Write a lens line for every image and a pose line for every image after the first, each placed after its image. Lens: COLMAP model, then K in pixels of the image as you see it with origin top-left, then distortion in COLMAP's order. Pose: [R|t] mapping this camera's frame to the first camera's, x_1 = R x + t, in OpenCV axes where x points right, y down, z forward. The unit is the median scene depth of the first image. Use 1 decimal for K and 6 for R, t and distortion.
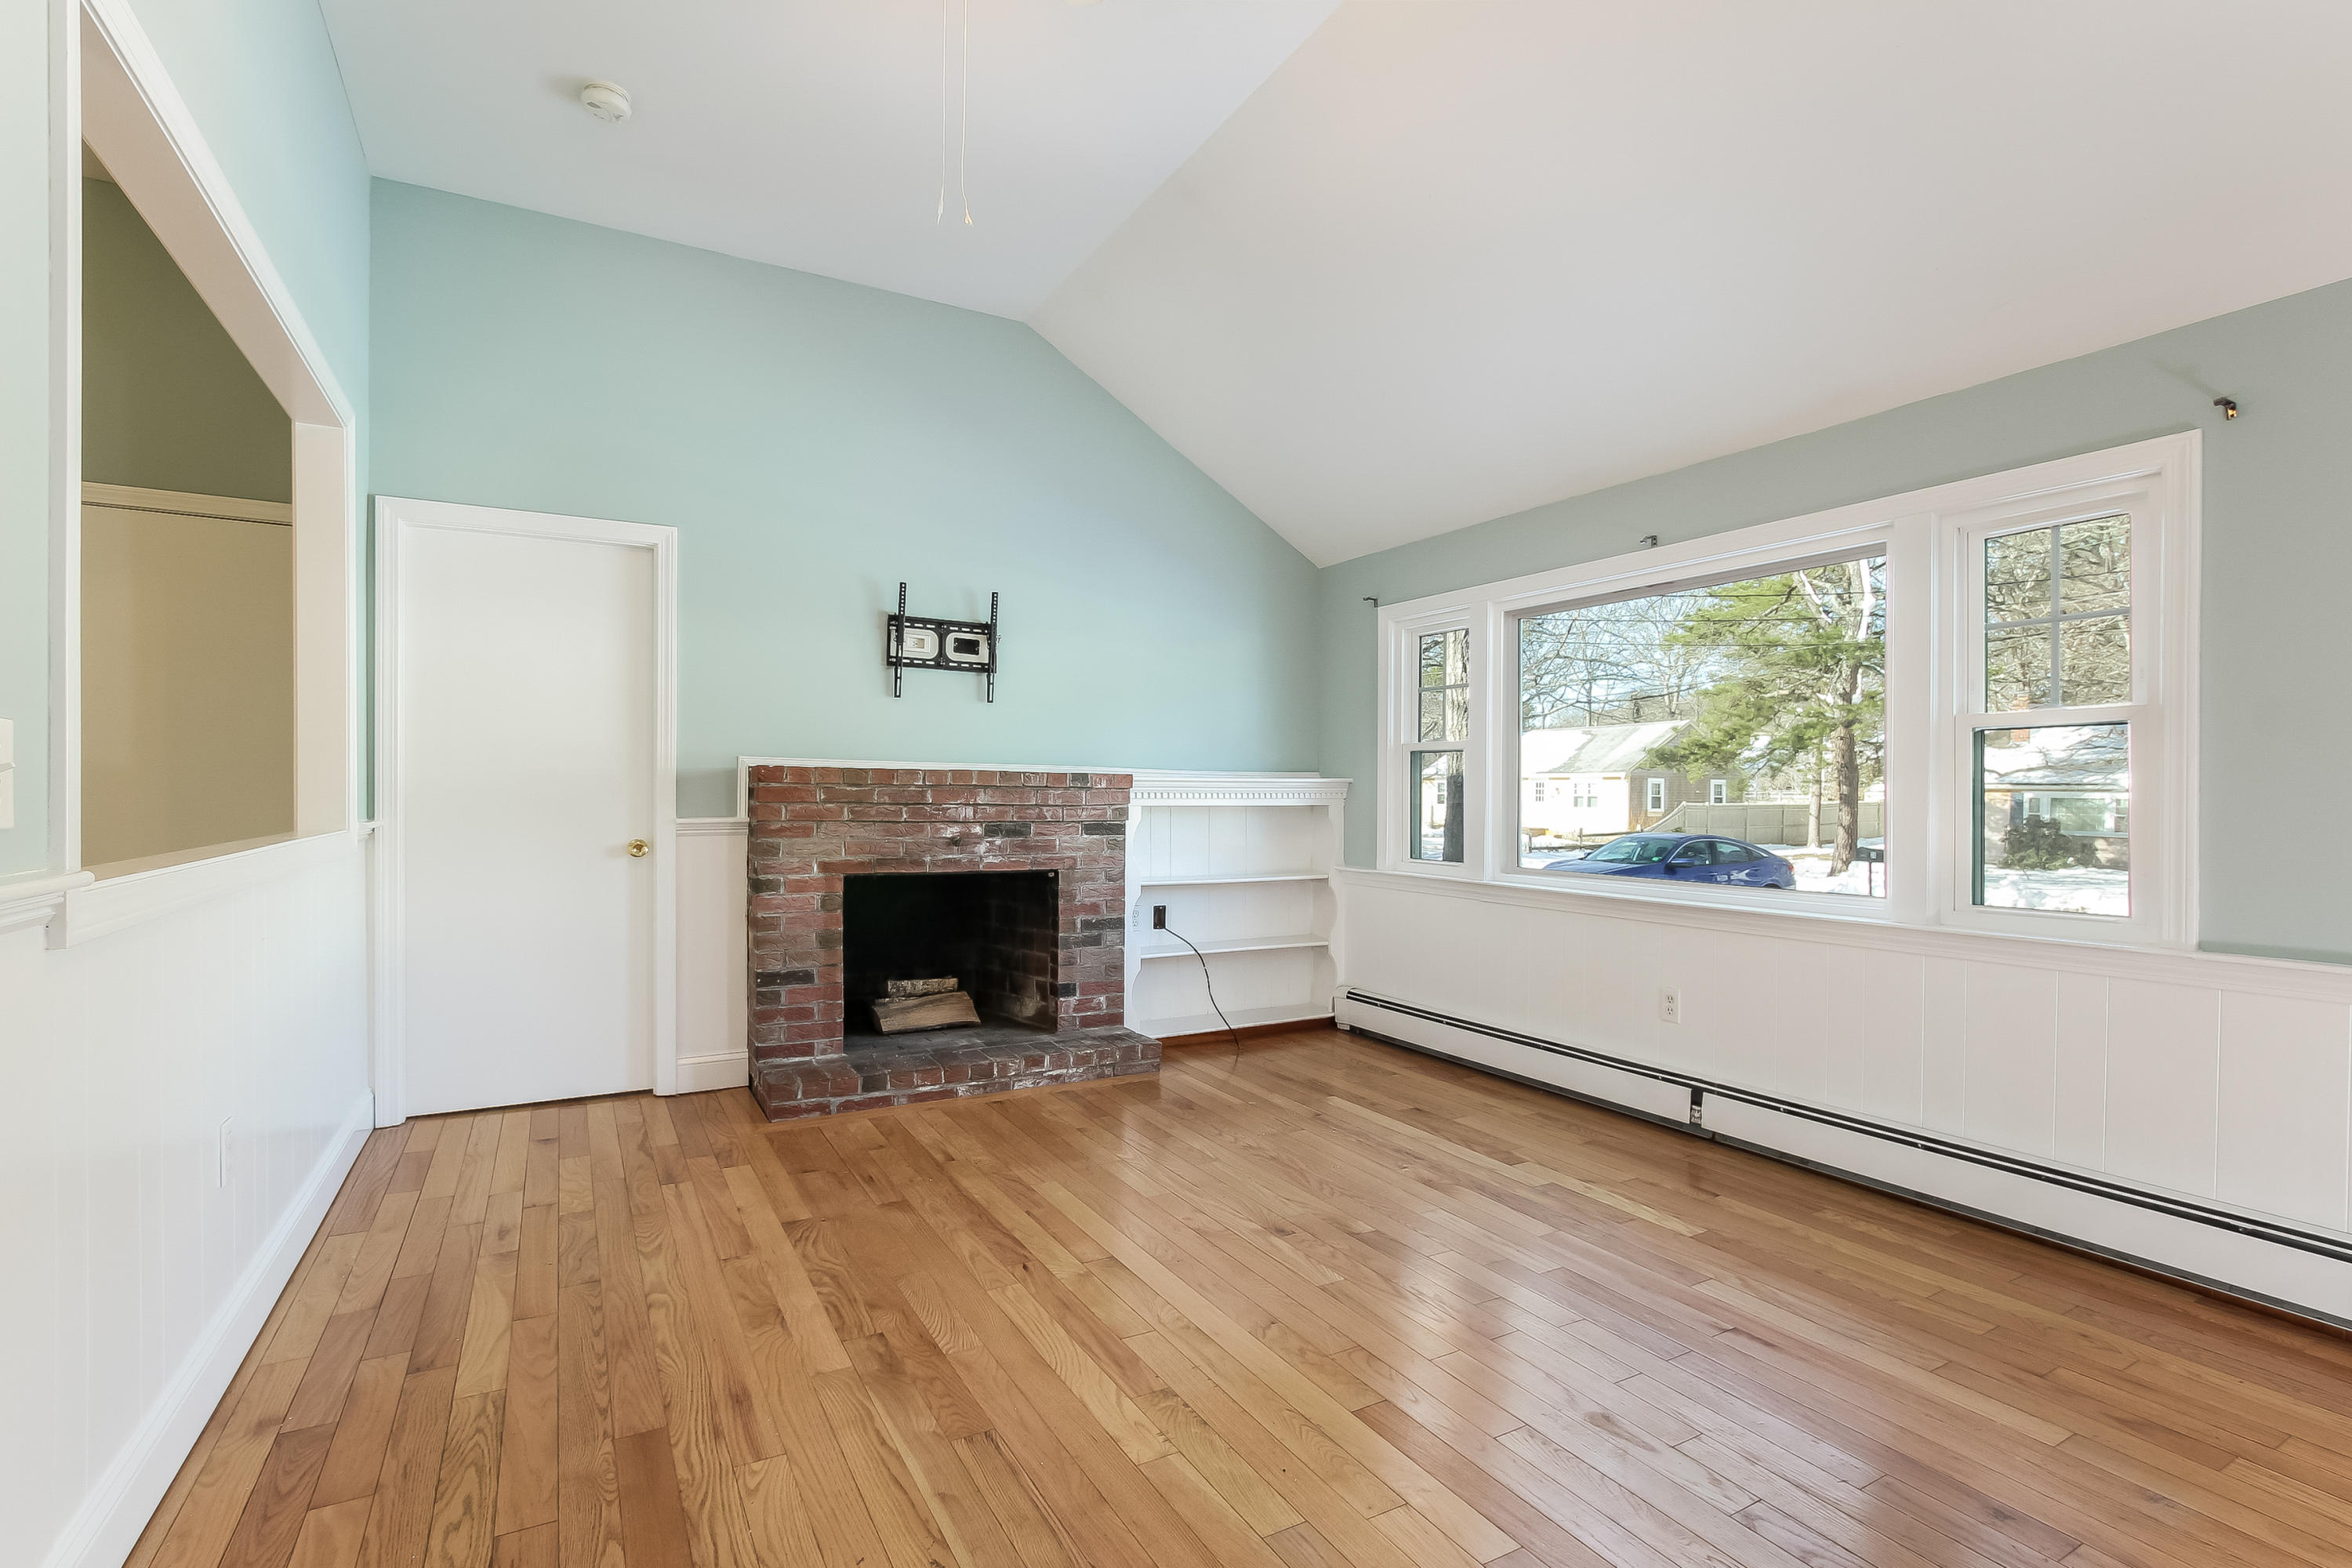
lens RADIAL K [[1092.5, 0, 1164.7], [0, 1092.5, 792.8], [0, 0, 1]] dist [-0.018961, 0.001207]
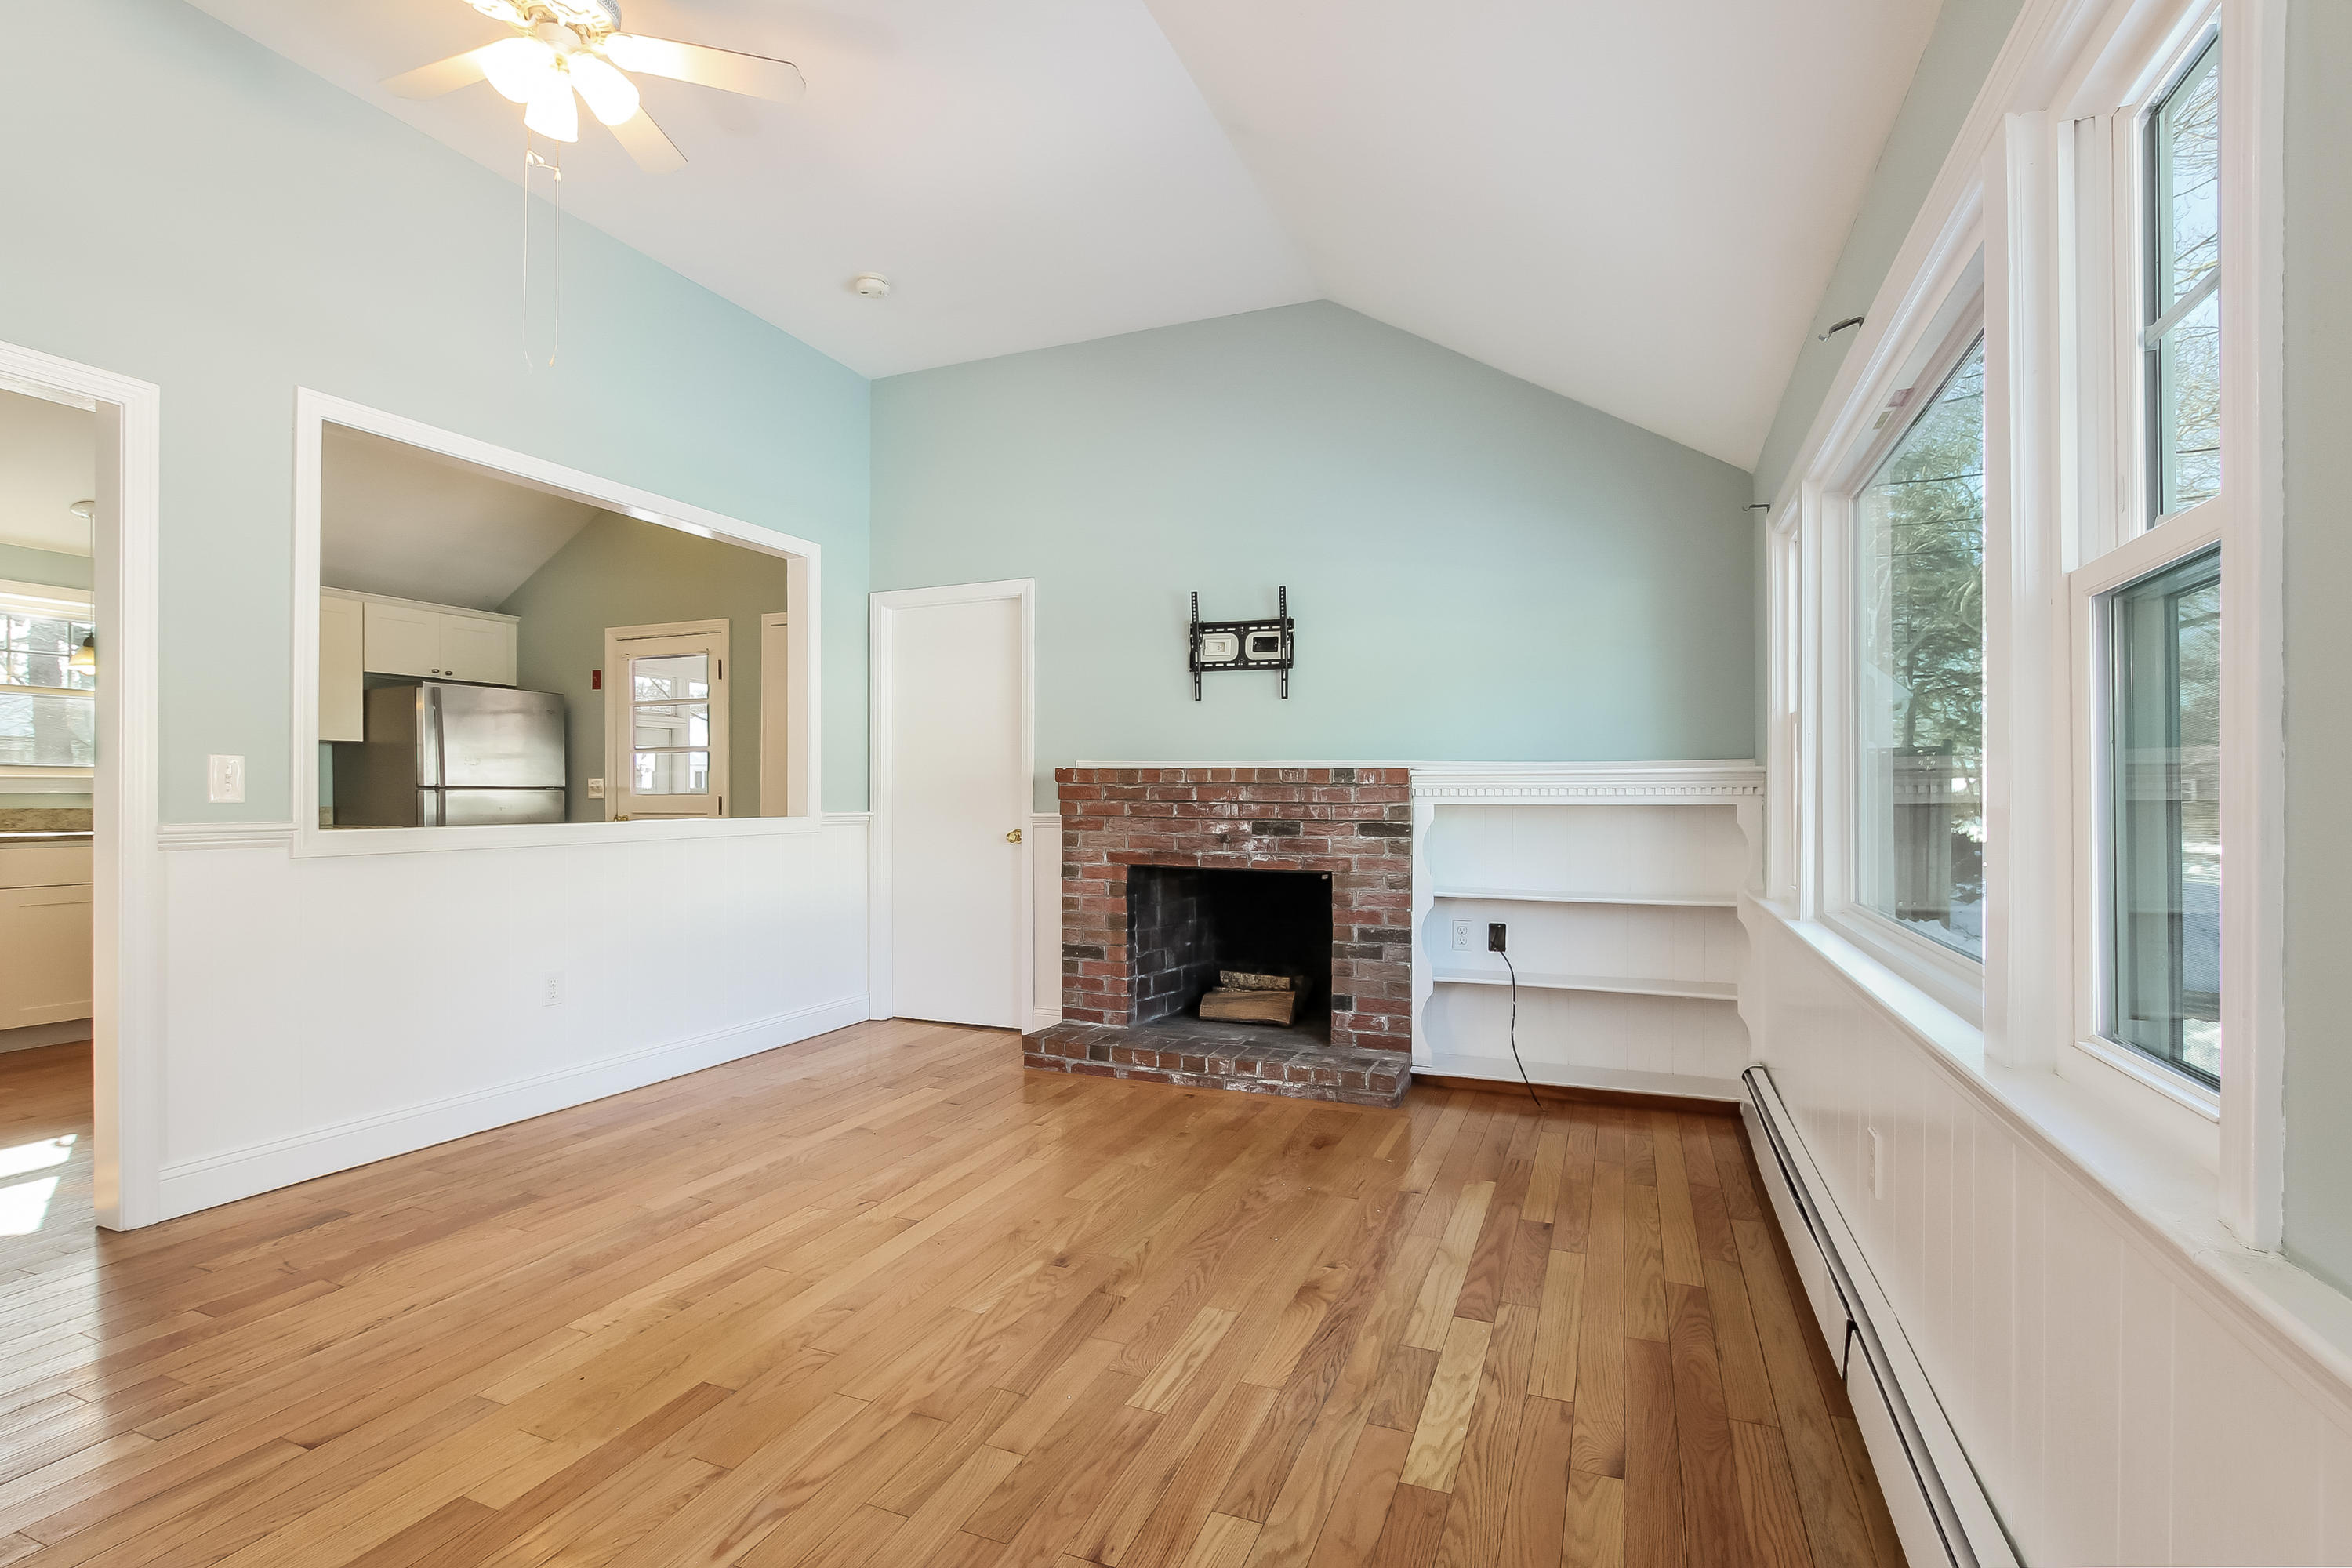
lens RADIAL K [[1092.5, 0, 1168.0], [0, 1092.5, 791.6], [0, 0, 1]] dist [-0.018961, 0.001207]
pose [[0.618548, -0.009623, -0.785688, 0.596406], [0.001700, 0.999939, -0.010910, 0.012506], [0.785745, 0.005413, 0.618527, 0.338673]]
